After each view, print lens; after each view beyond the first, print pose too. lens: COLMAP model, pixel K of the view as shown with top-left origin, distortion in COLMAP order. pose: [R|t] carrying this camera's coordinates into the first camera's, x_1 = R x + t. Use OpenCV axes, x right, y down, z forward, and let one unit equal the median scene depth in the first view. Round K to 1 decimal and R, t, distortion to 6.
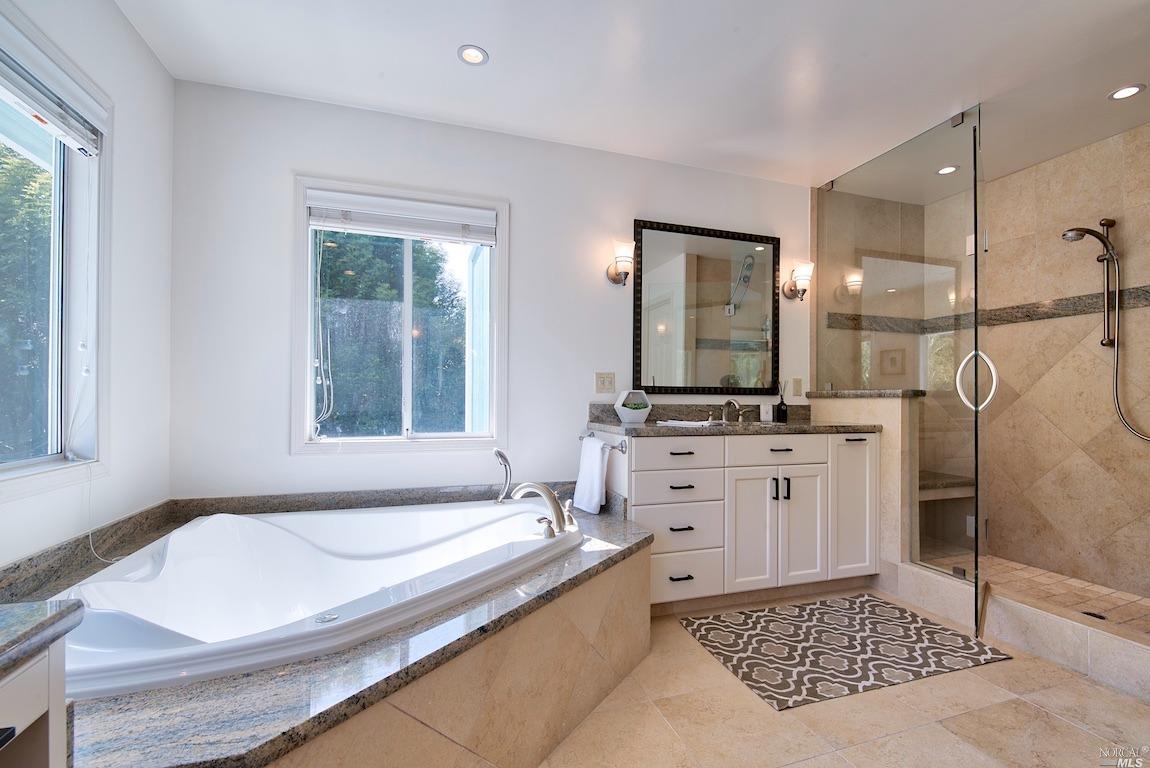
lens RADIAL K [[515.4, 0, 587.4], [0, 515.4, 396.2], [0, 0, 1]] dist [0.000258, -0.000490]
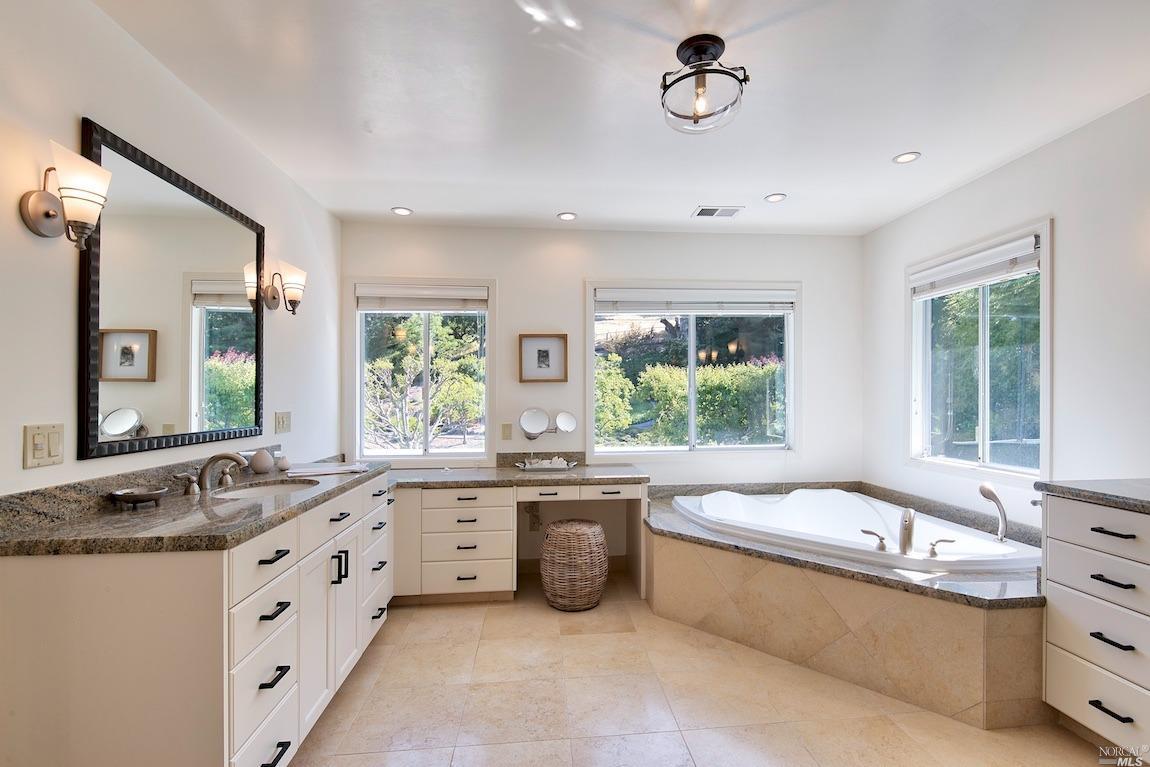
lens RADIAL K [[515.4, 0, 587.4], [0, 515.4, 395.7], [0, 0, 1]] dist [0.000258, -0.000490]
pose [[-0.222734, -0.003240, -0.974874, 1.086877], [0.004131, 0.999982, -0.004268, -0.081338], [0.974870, -0.004978, -0.222717, 0.493102]]
